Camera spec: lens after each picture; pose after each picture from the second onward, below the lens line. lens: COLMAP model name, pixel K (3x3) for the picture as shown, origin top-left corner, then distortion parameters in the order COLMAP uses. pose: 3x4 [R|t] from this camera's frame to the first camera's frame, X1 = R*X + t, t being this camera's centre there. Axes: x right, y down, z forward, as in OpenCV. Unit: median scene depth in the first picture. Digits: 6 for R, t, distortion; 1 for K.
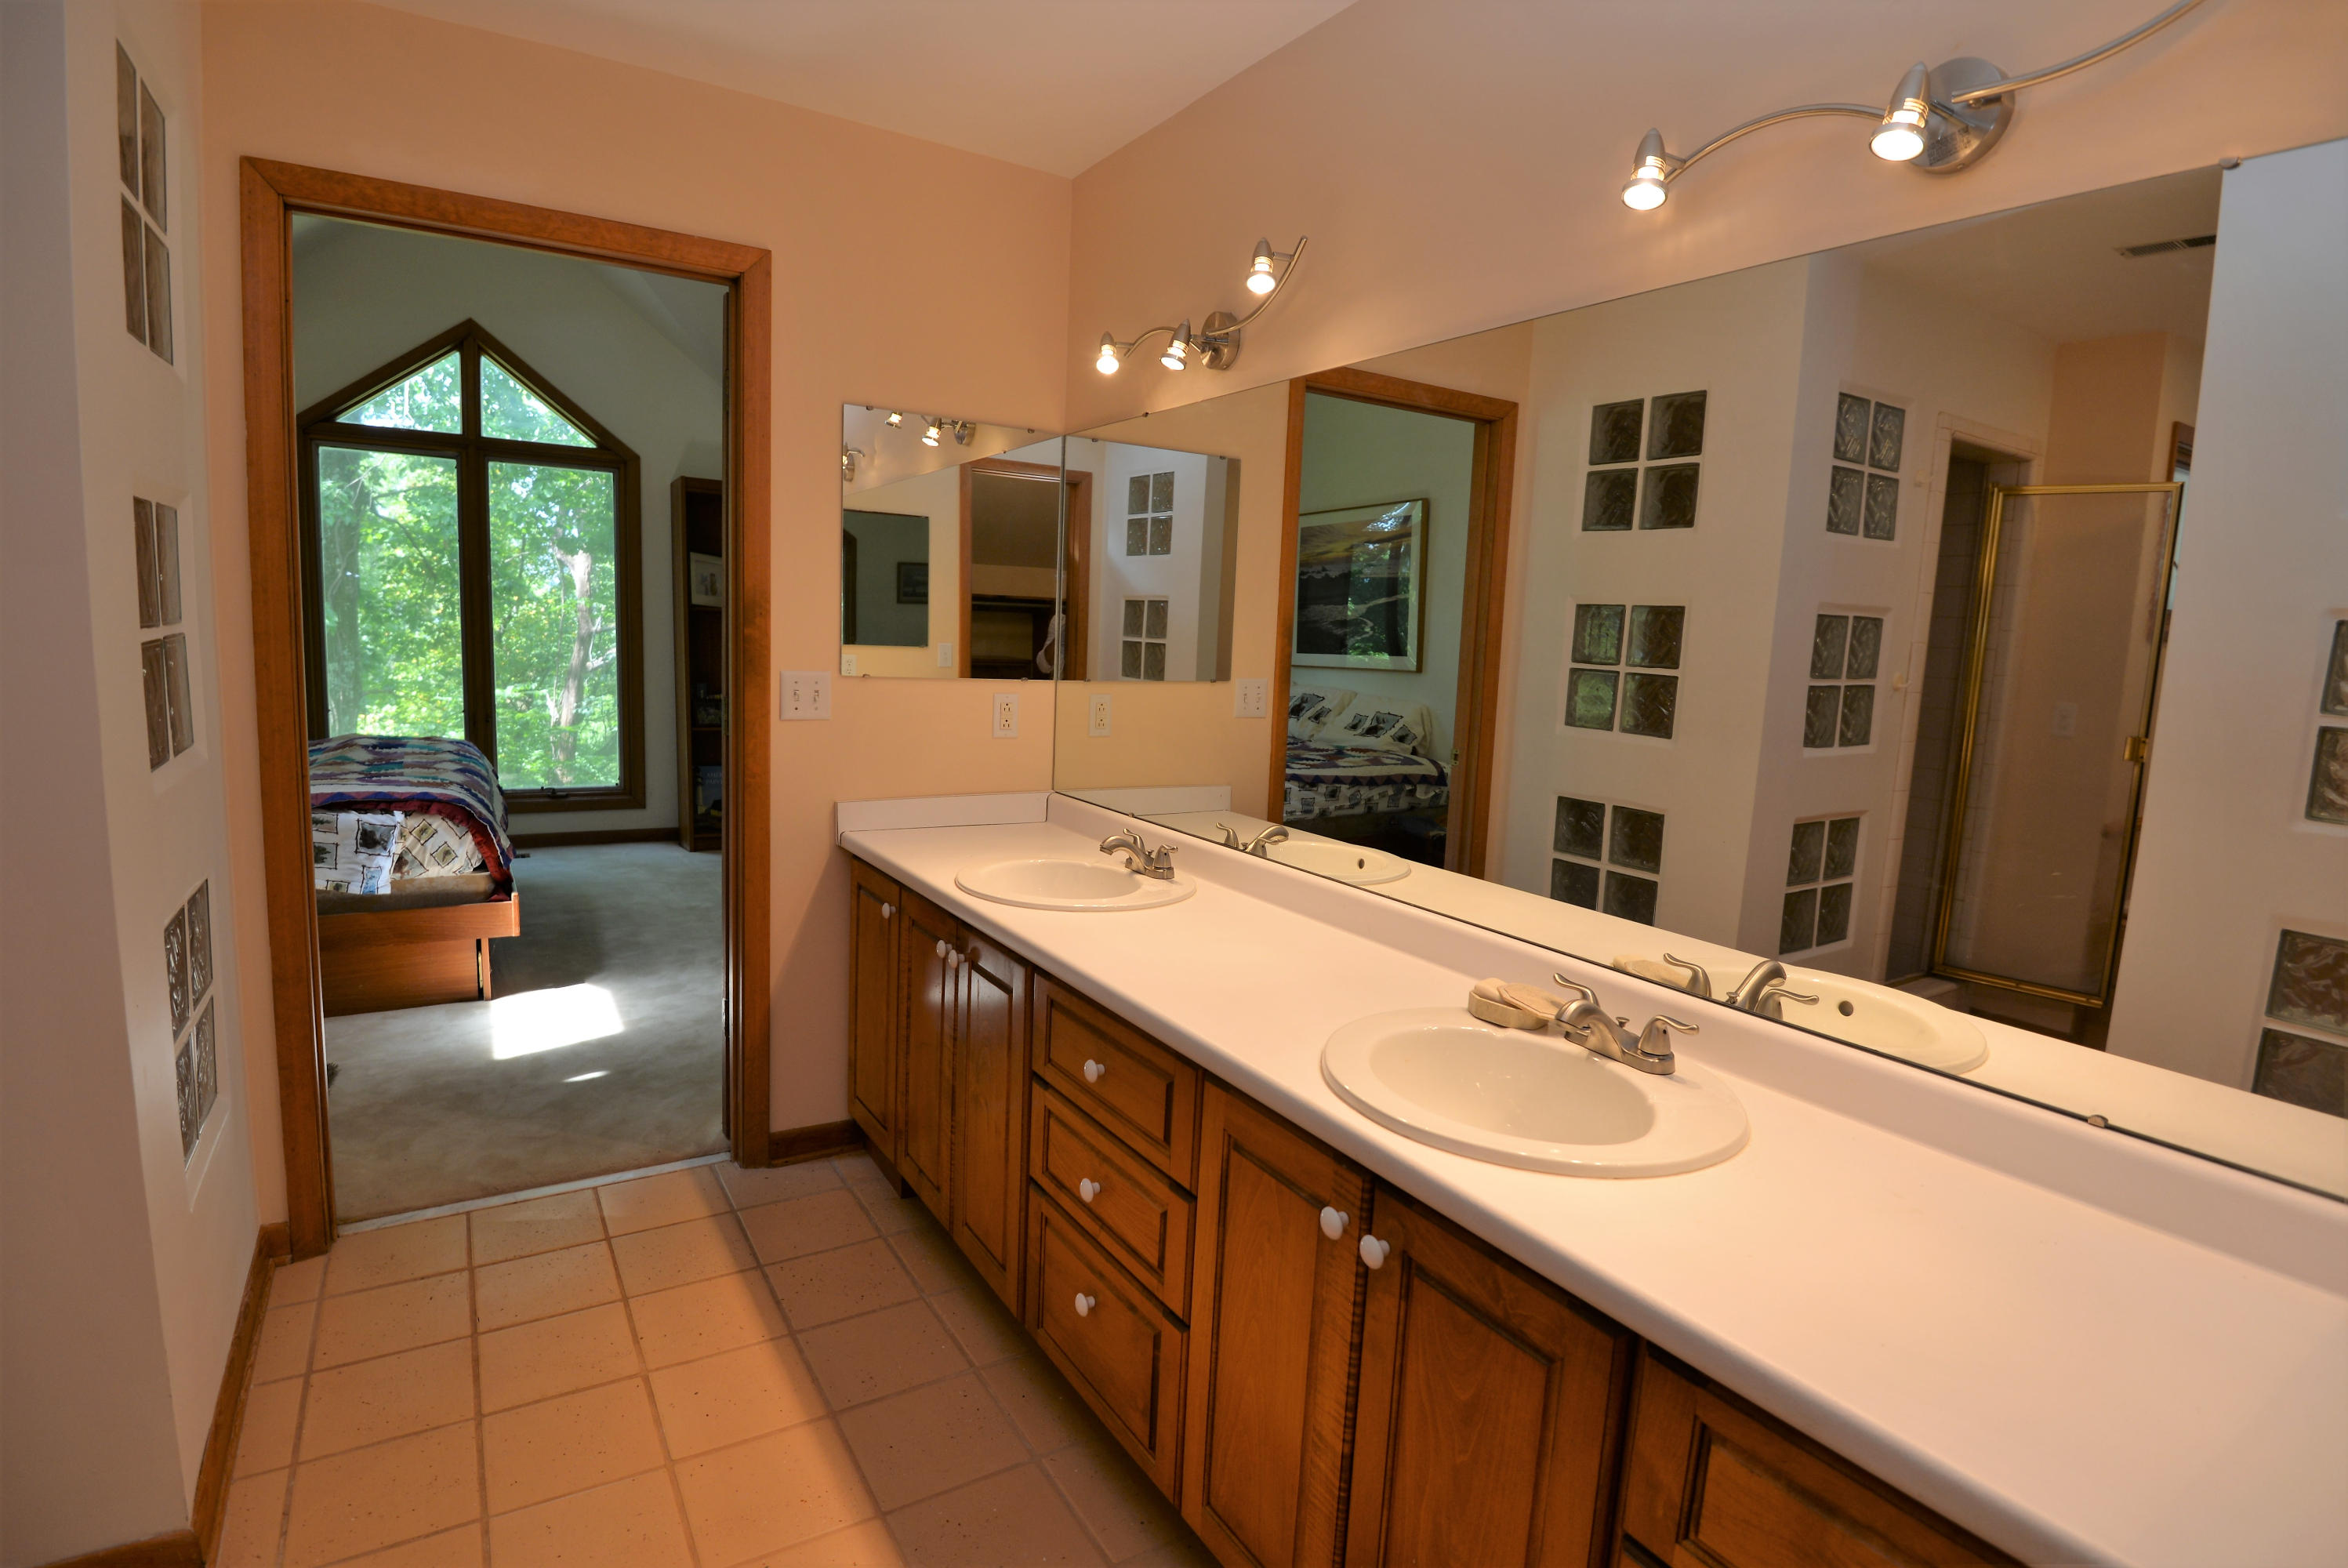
lens RADIAL K [[1090.8, 0, 1175.6], [0, 1090.8, 788.6], [0, 0, 1]] dist [0.000365, -0.027812]
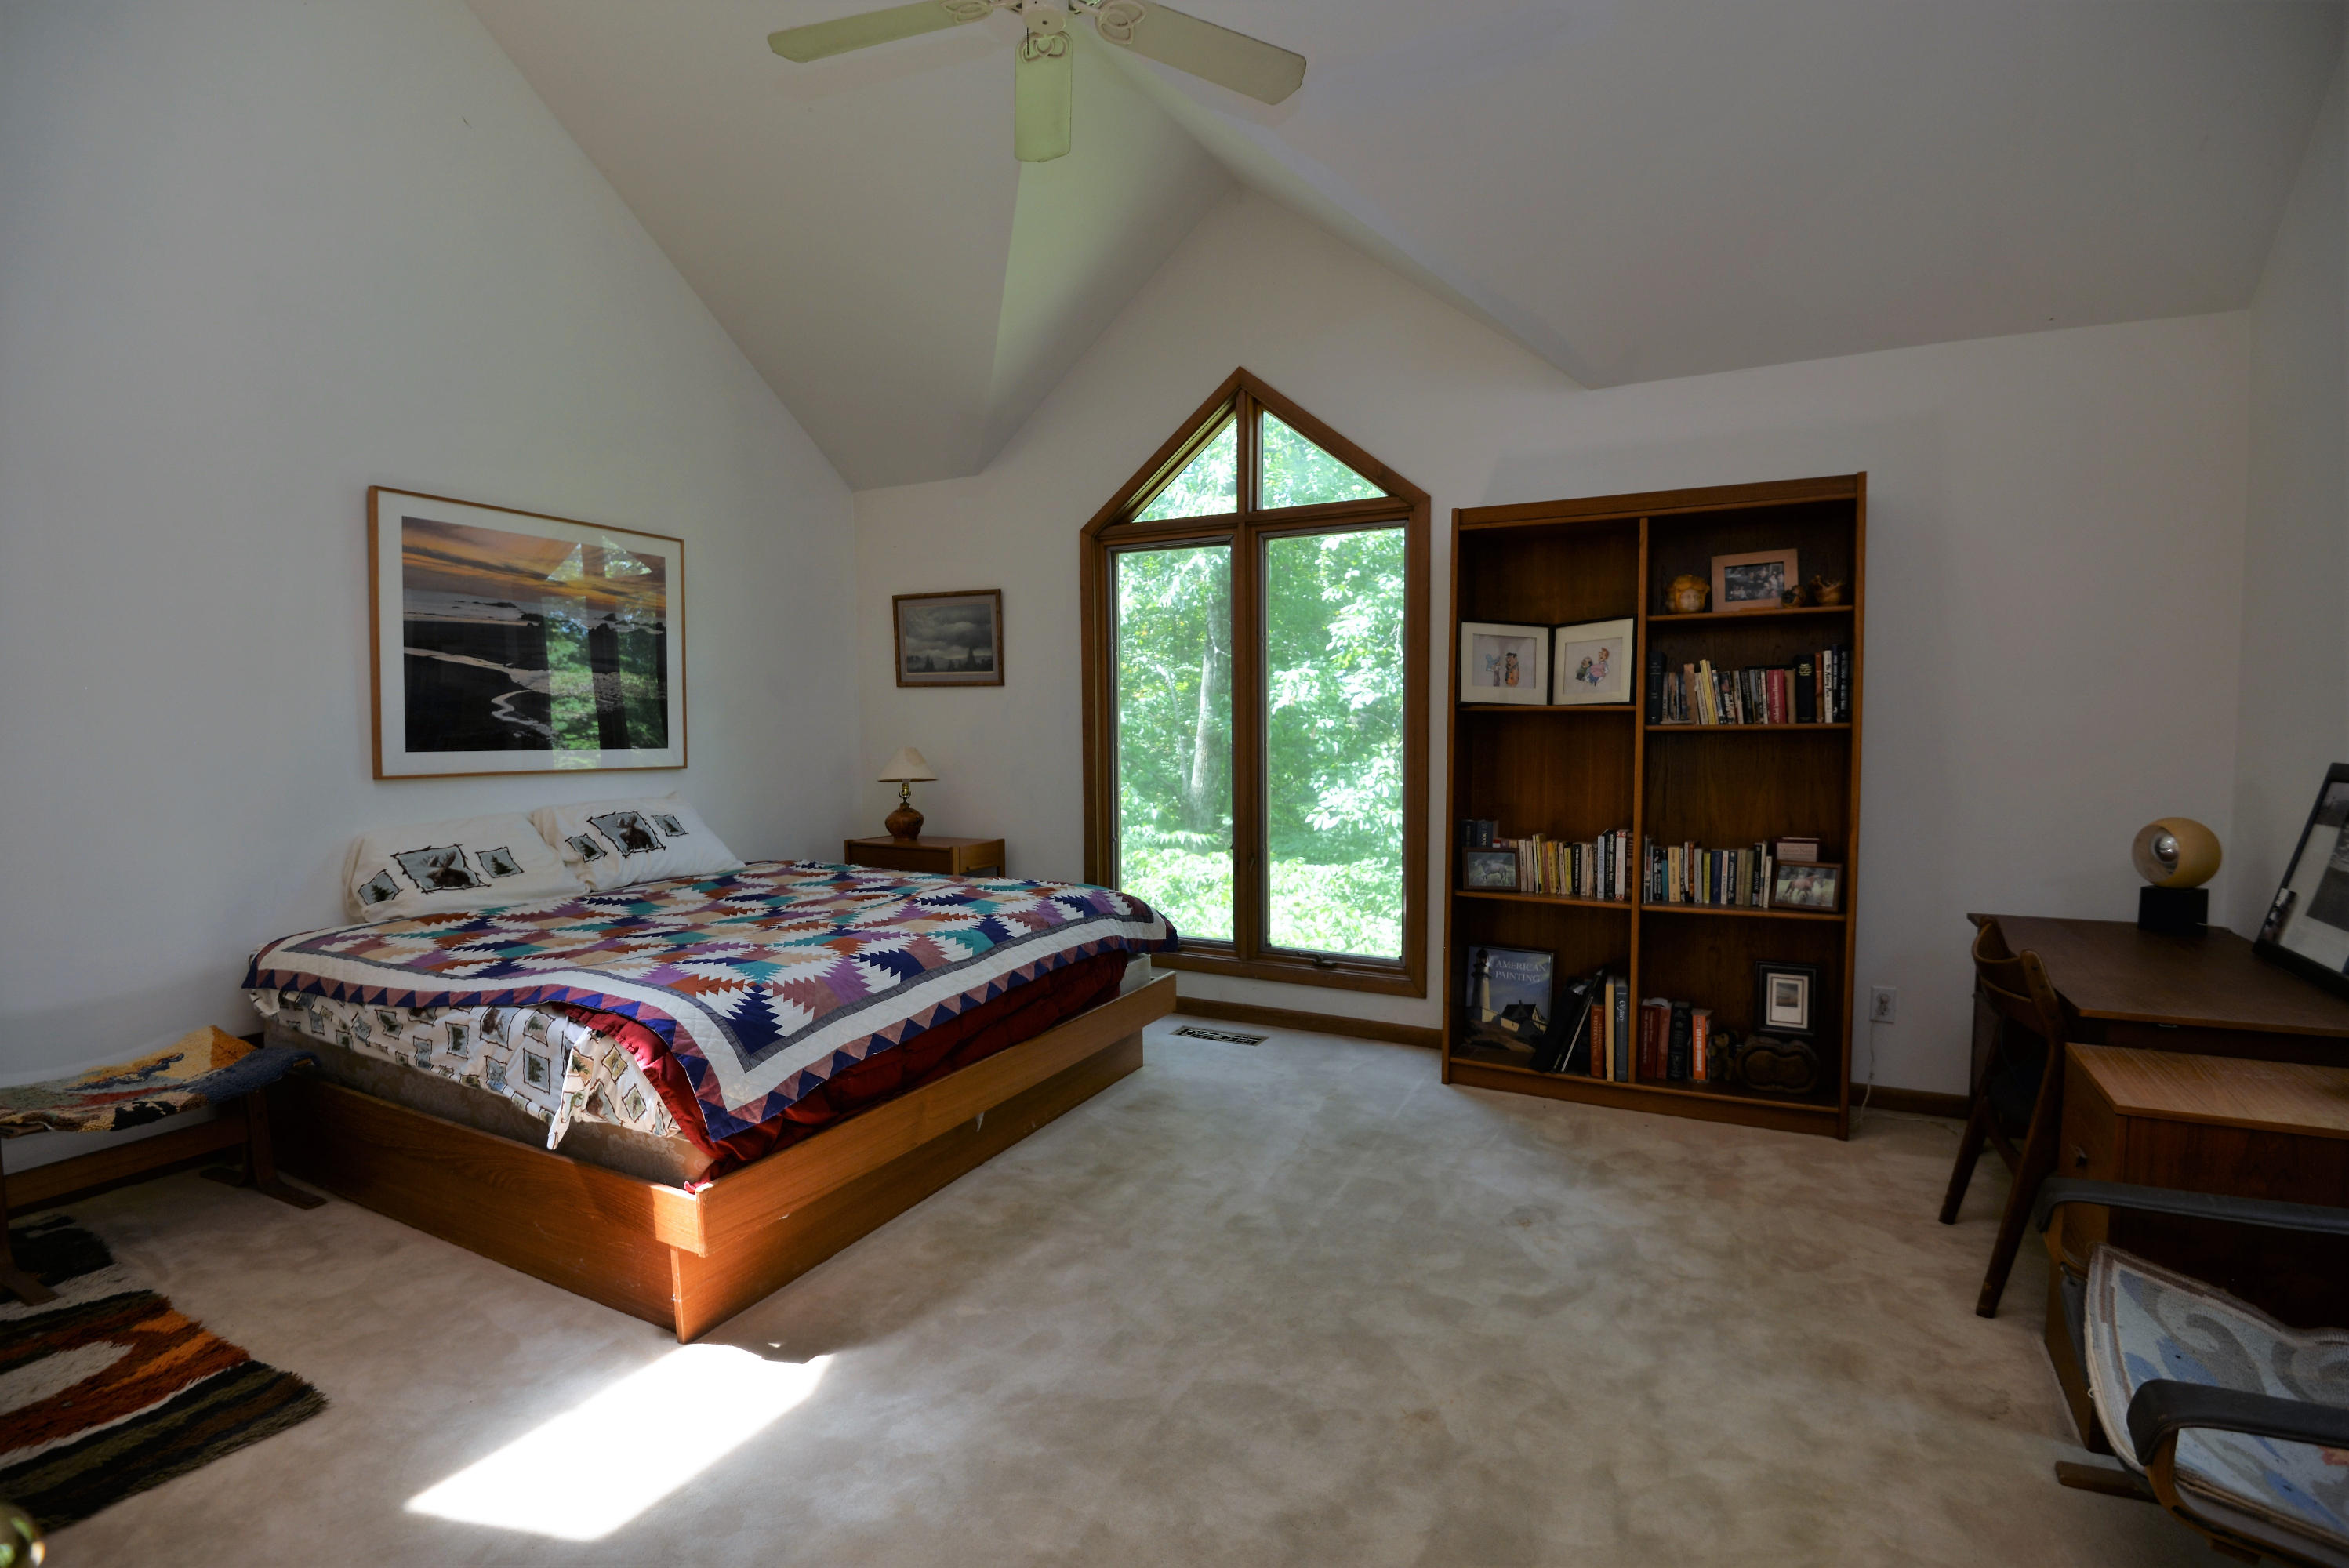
lens RADIAL K [[1091.3, 0, 1176.1], [0, 1091.3, 788.6], [0, 0, 1]] dist [0.000365, -0.027812]
pose [[0.504713, 0.012415, -0.863198, 0.033239], [-0.094633, 0.994666, -0.041027, -0.079542], [0.858085, 0.102394, 0.503196, 0.561639]]
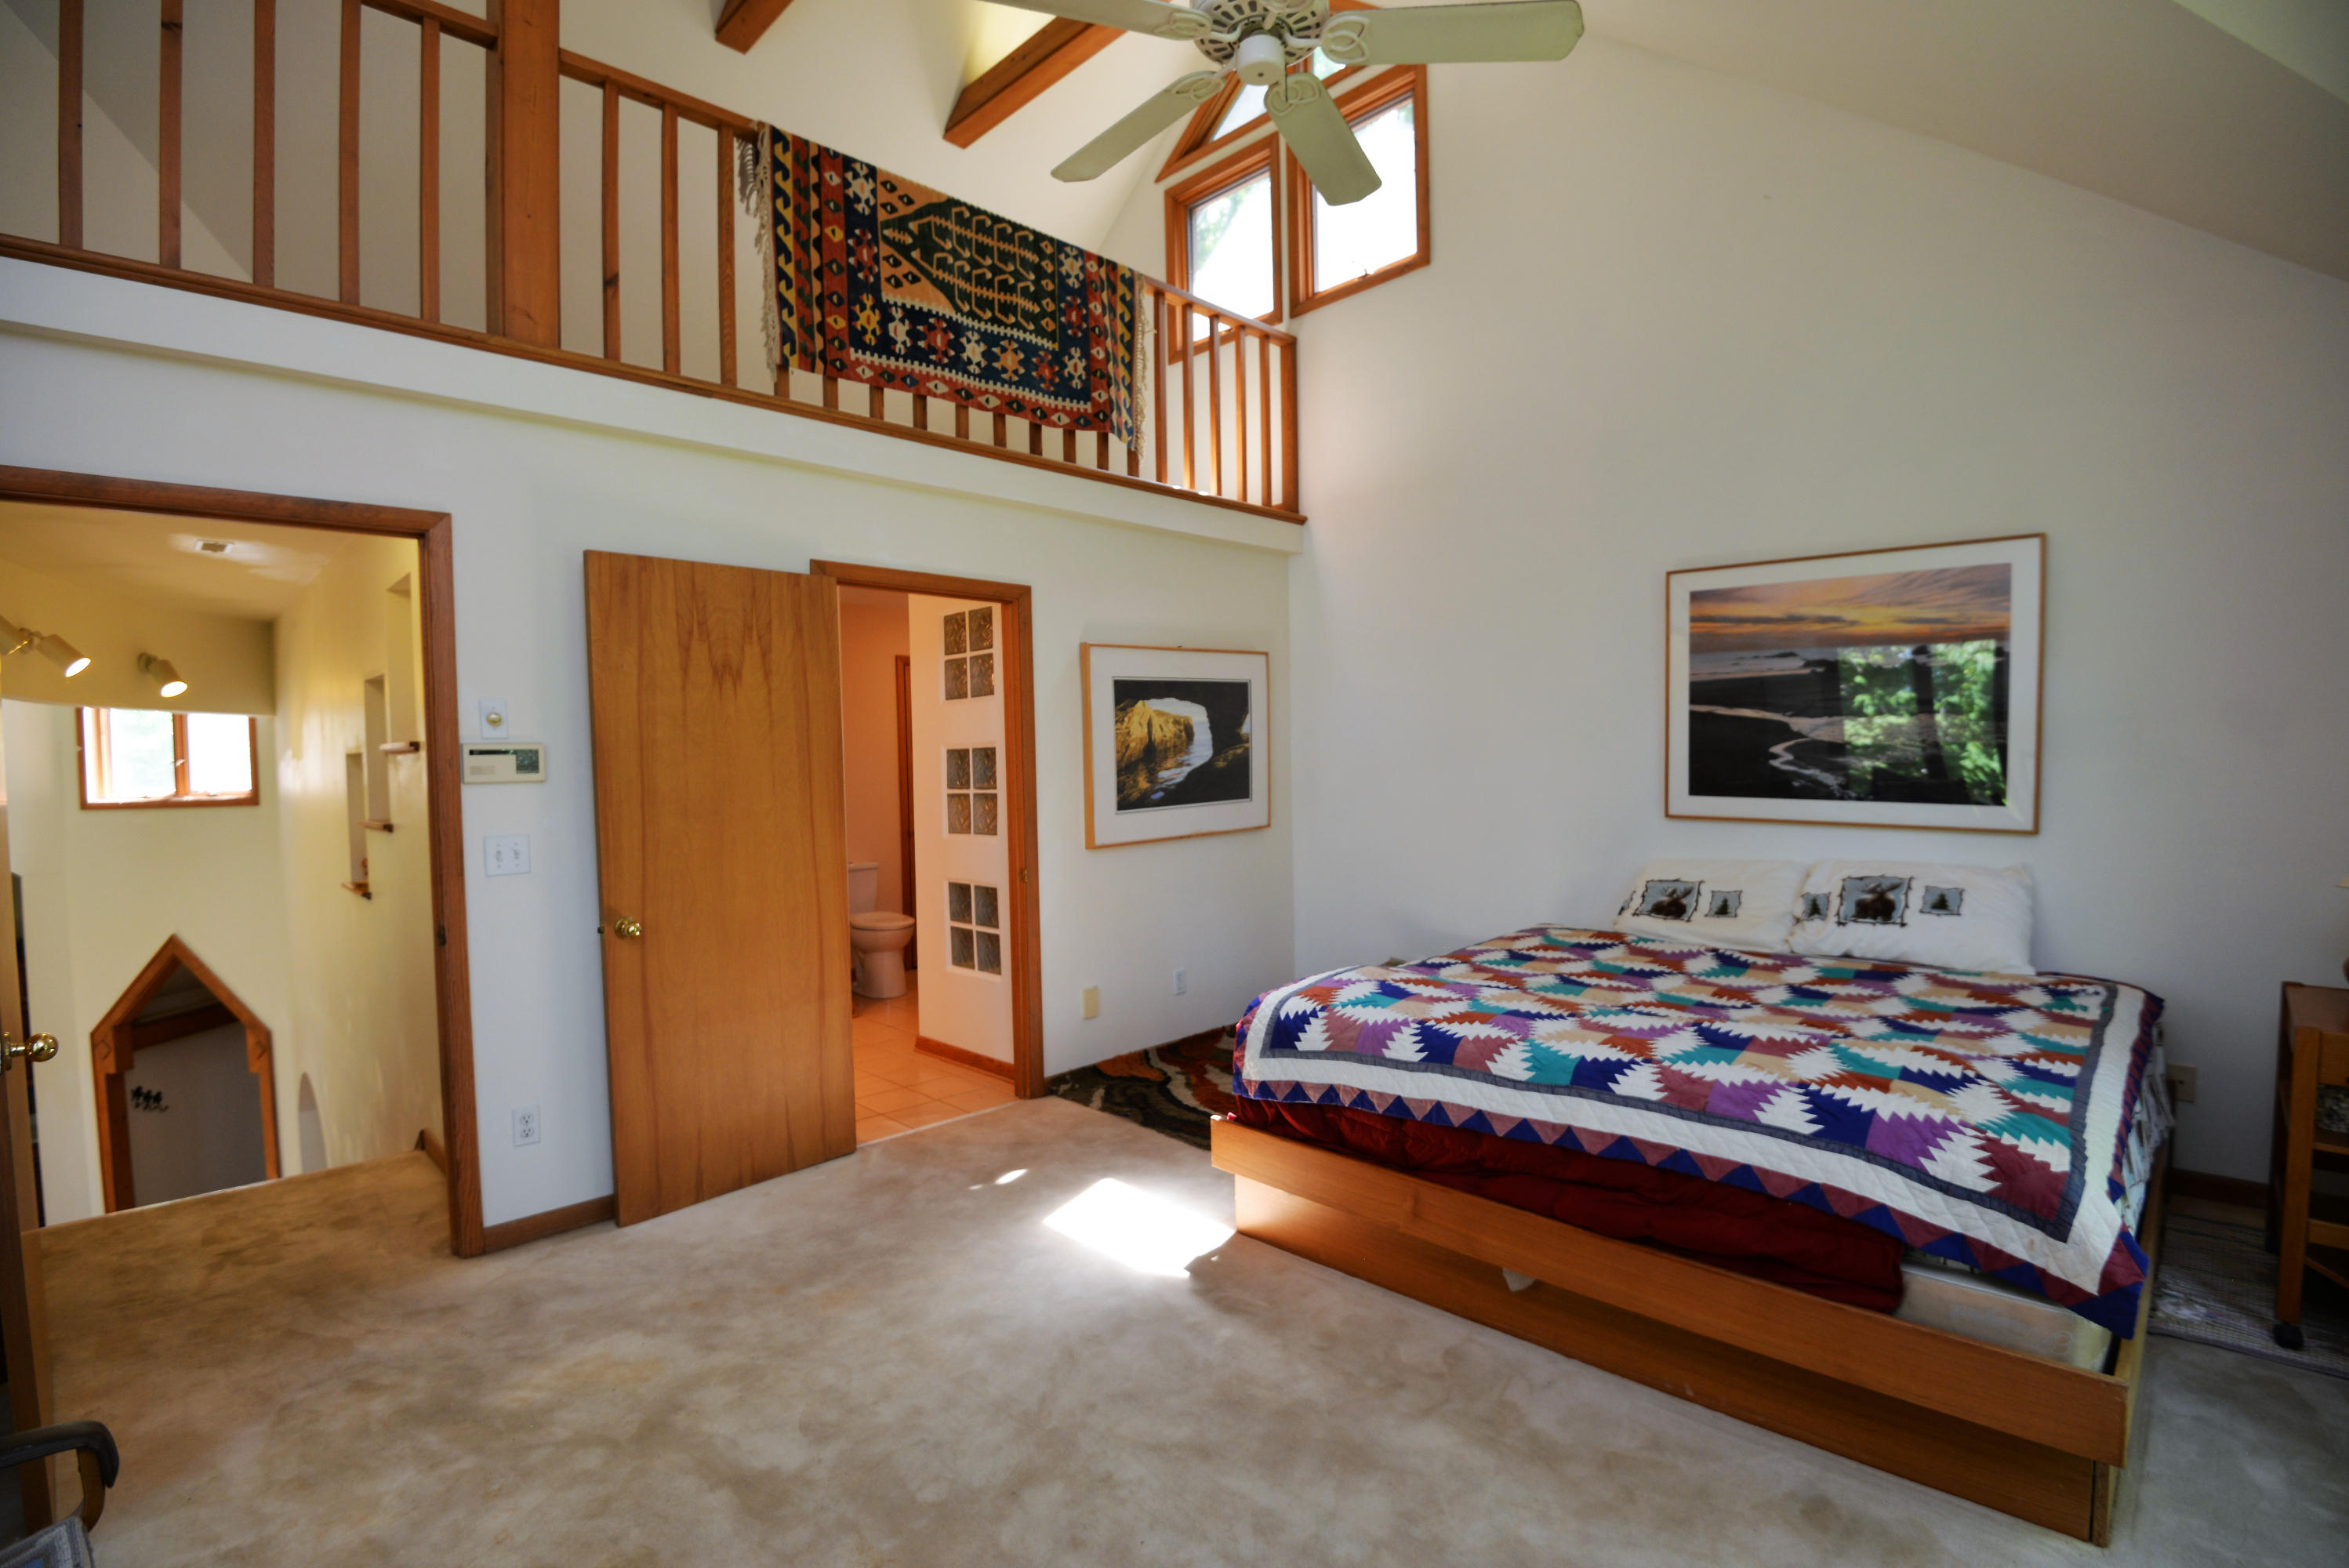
lens RADIAL K [[1091.3, 0, 1176.1], [0, 1091.3, 788.6], [0, 0, 1]] dist [0.000365, -0.027812]
pose [[-0.972790, -0.017244, -0.231045, -0.237543], [-0.056593, 0.984705, 0.164782, -0.191616], [0.224670, 0.173374, -0.958887, 1.125175]]
